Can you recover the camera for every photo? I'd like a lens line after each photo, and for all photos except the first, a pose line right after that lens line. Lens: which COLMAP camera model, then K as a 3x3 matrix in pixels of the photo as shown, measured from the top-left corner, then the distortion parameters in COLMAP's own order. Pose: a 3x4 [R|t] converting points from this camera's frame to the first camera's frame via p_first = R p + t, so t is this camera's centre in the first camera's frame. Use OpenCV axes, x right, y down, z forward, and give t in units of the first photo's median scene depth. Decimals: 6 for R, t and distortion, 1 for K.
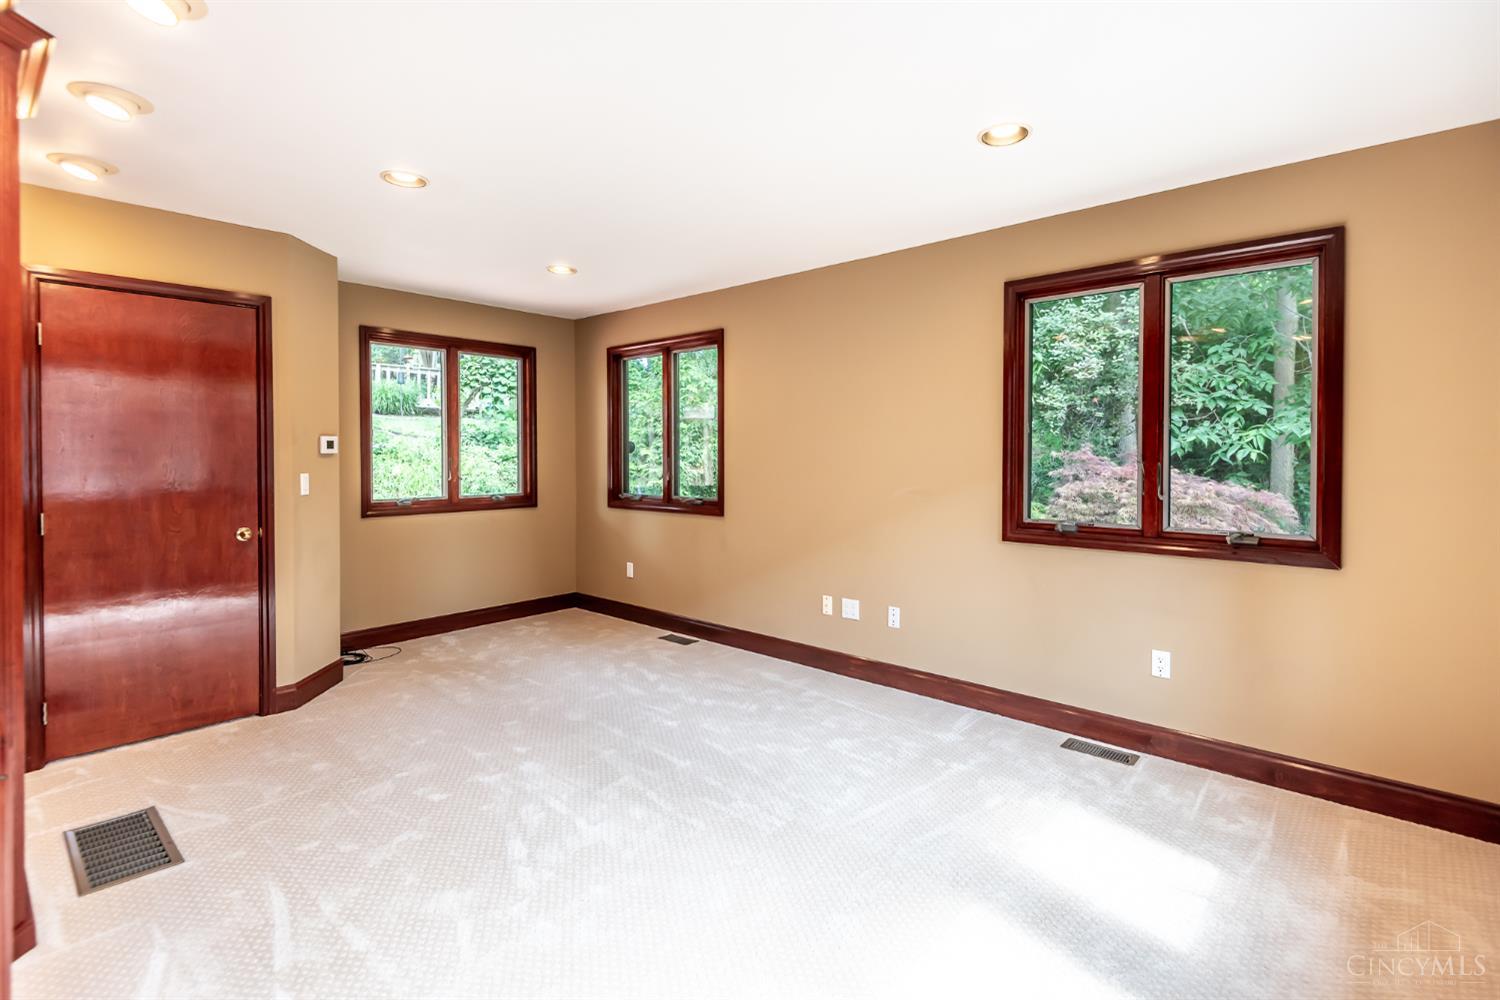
lens RADIAL K [[720.5, 0, 743.8], [0, 720.5, 453.5], [0, 0, 1]] dist [0.028081, -0.007321]
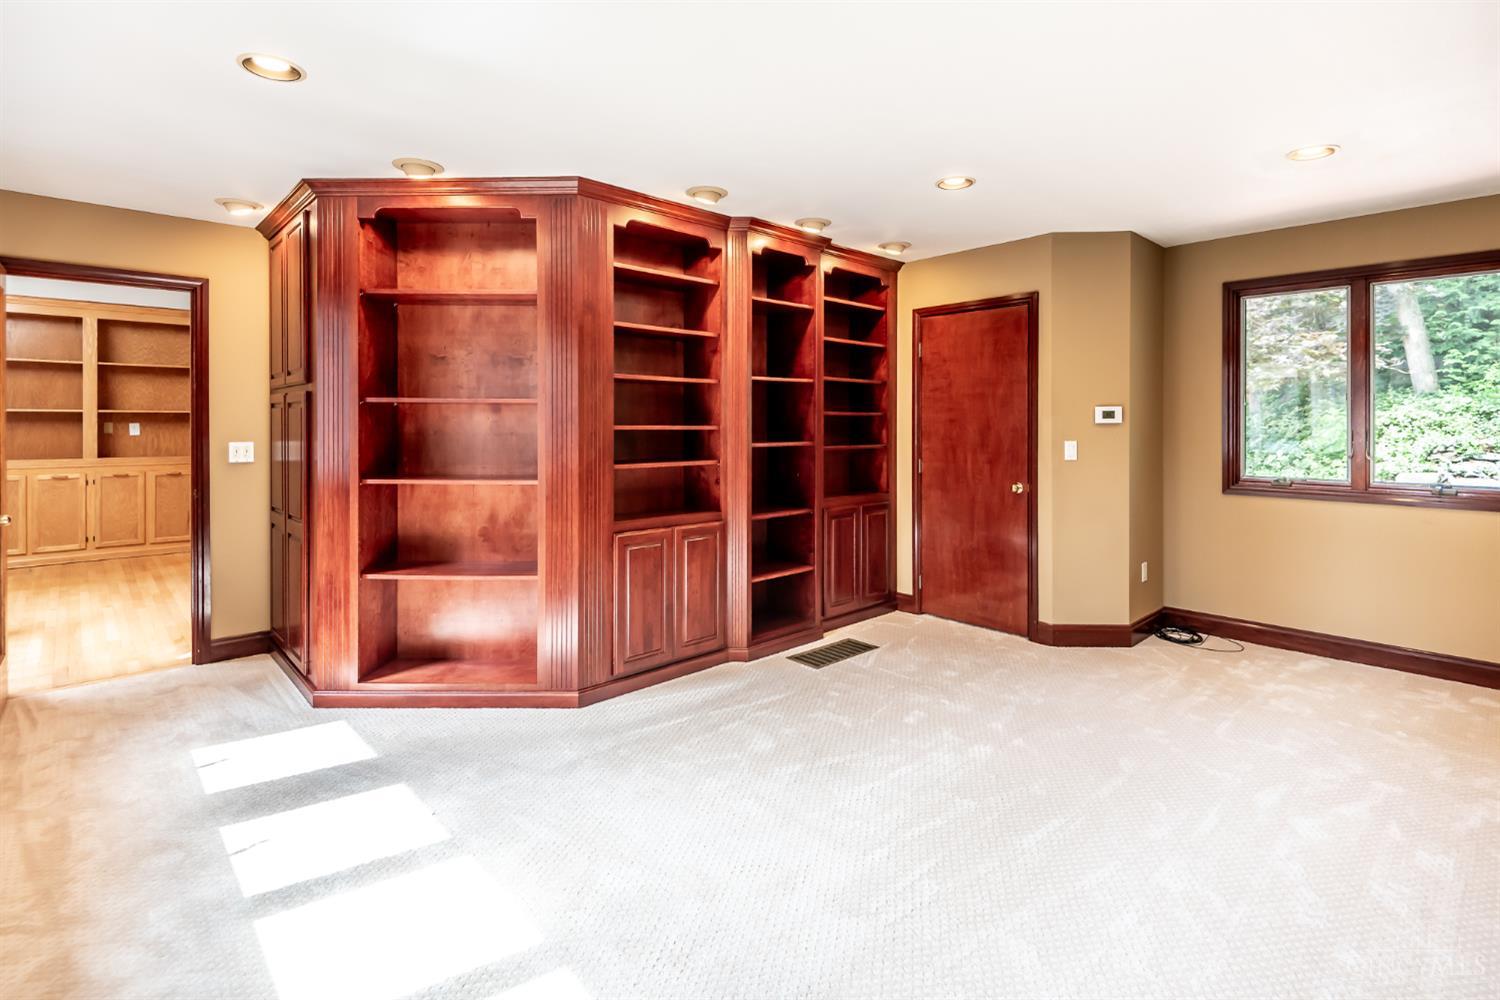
lens RADIAL K [[720.5, 0, 762.0], [0, 720.5, 426.6], [0, 0, 1]] dist [0.028081, -0.007321]
pose [[-0.085267, 0.012981, -0.996274, 0.581043], [0.001586, 0.999916, 0.012893, -0.010658], [0.996357, -0.000481, -0.085281, 0.669404]]
